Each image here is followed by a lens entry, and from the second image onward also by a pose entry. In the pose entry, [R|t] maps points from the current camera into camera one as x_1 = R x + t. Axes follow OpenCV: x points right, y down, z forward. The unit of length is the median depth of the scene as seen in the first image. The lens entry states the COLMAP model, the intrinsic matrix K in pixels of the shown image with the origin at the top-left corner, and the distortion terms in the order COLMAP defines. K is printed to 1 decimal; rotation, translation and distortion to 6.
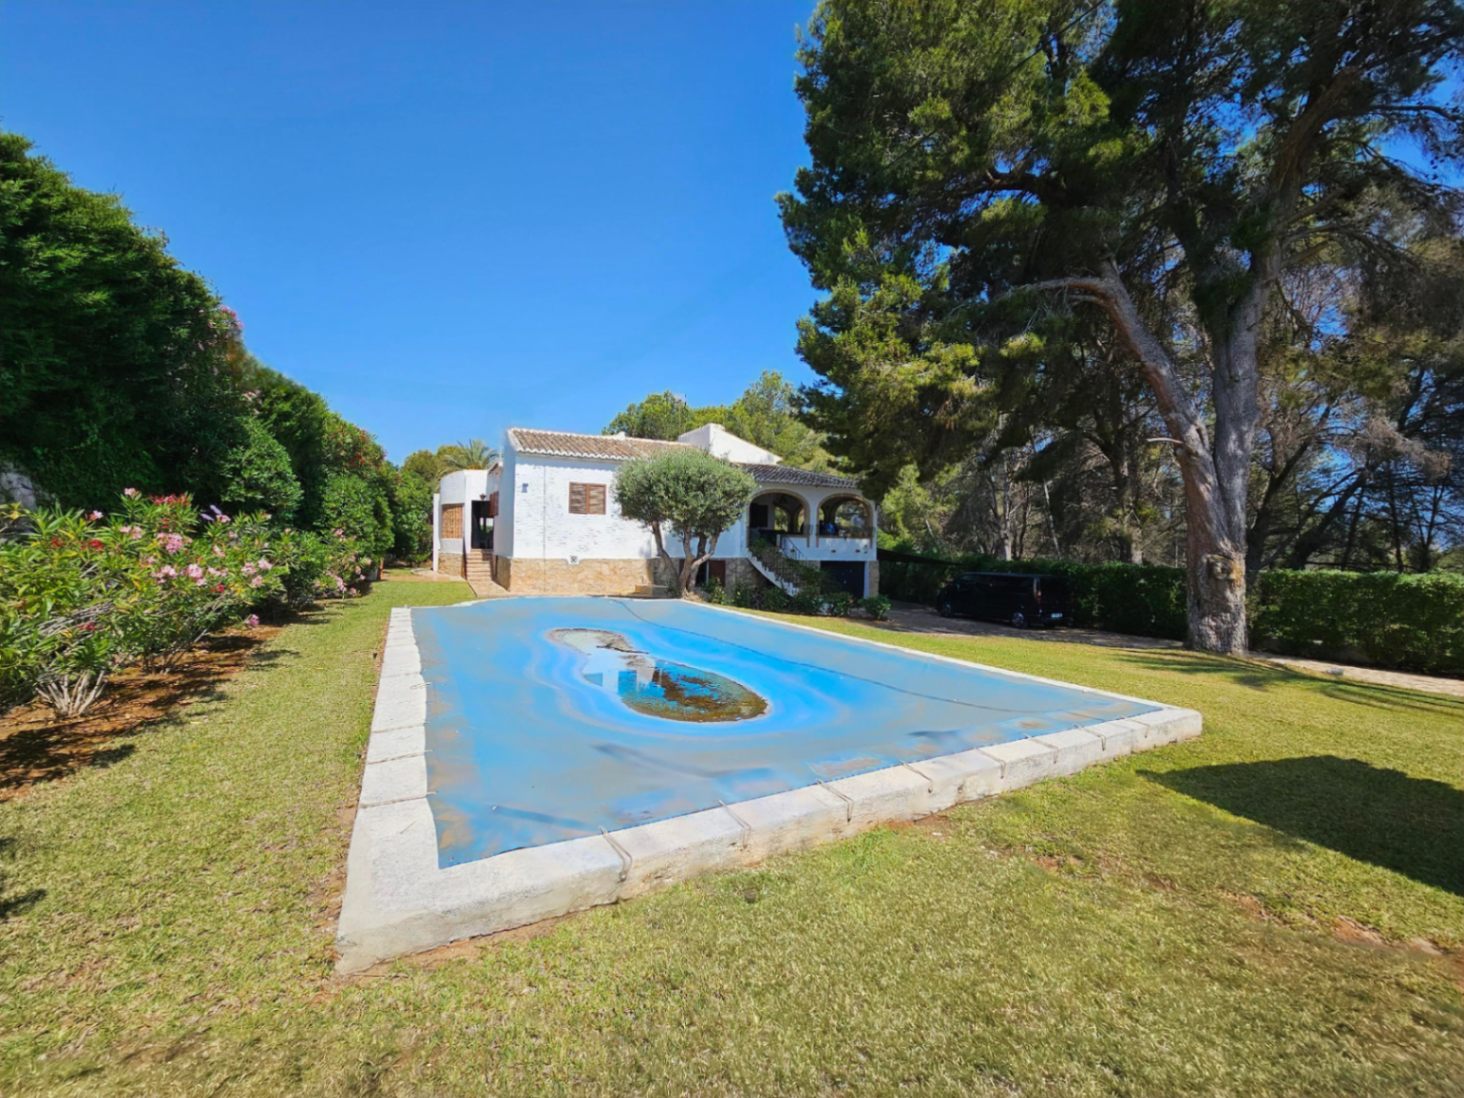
lens RADIAL K [[602.9, 0, 732.8], [0, 602.9, 551.2], [0, 0, 1]] dist [0.000809, 0.000546]
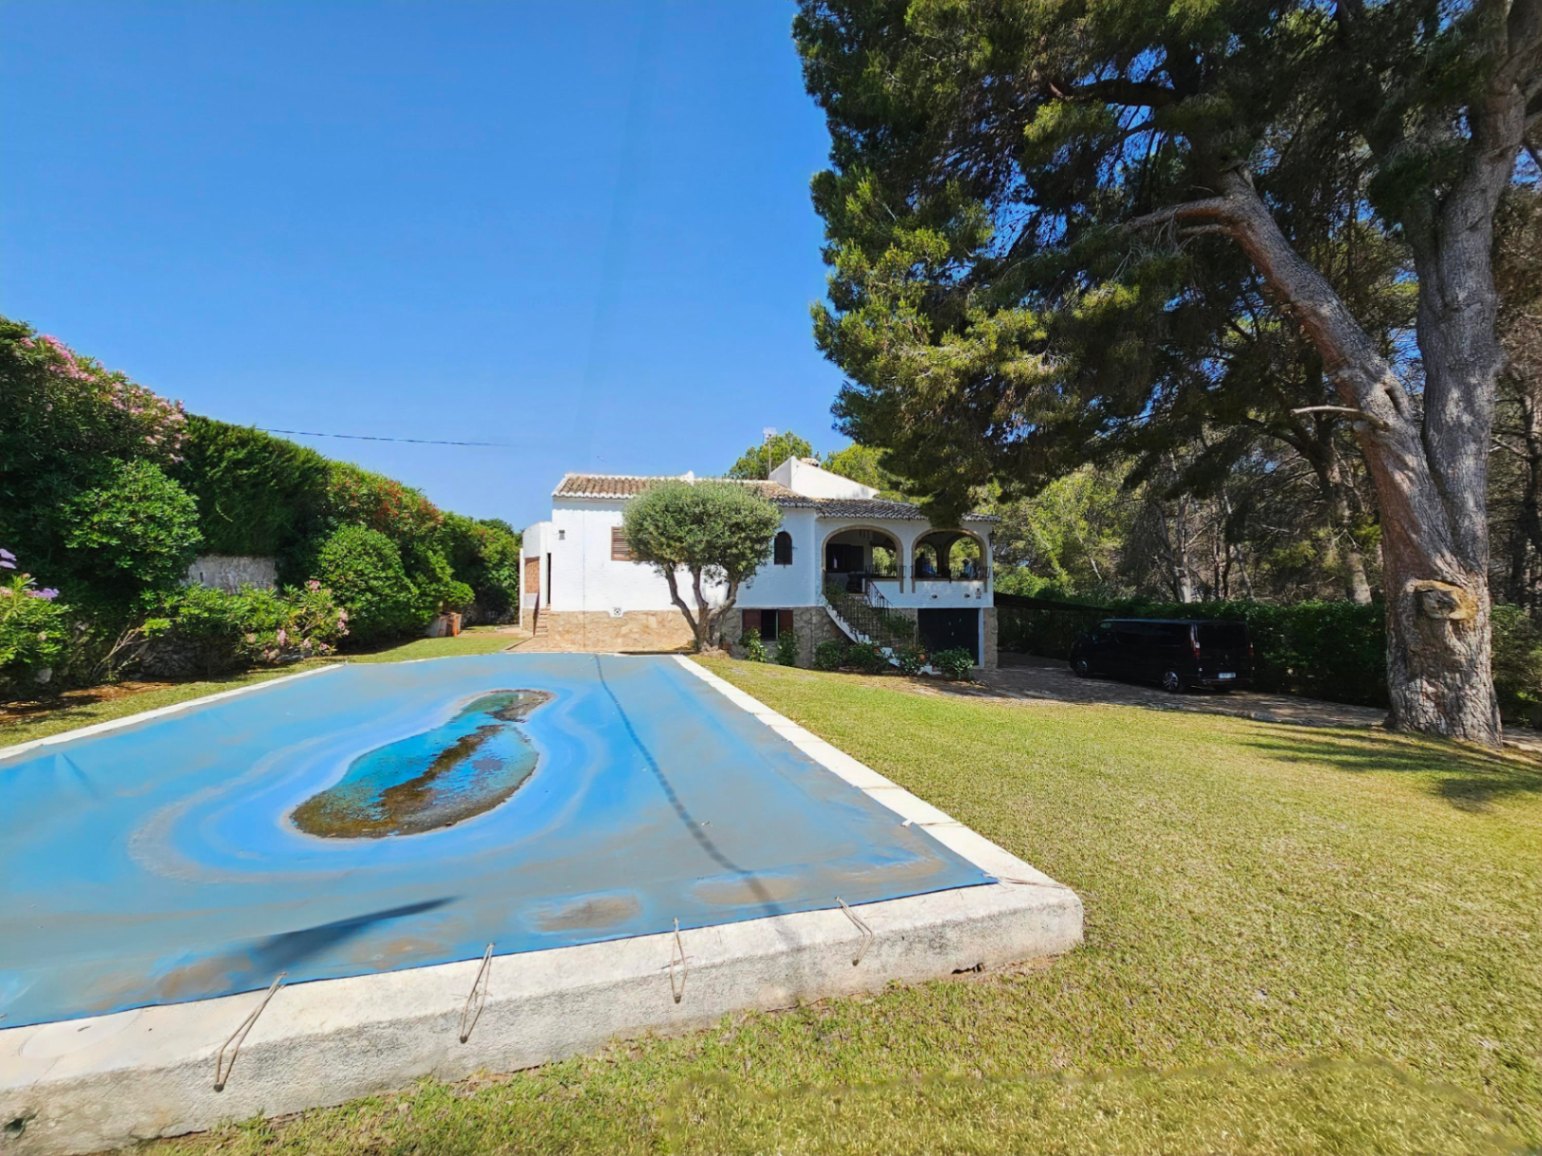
lens RADIAL K [[635.0, 0, 769.8], [0, 635.0, 578.7], [0, 0, 1]] dist [0.000809, 0.000546]
pose [[0.975785, -0.030648, -0.216574, 0.226811], [0.021171, 0.998720, -0.045945, 0.017503], [0.217705, 0.040248, 0.975184, 0.166782]]
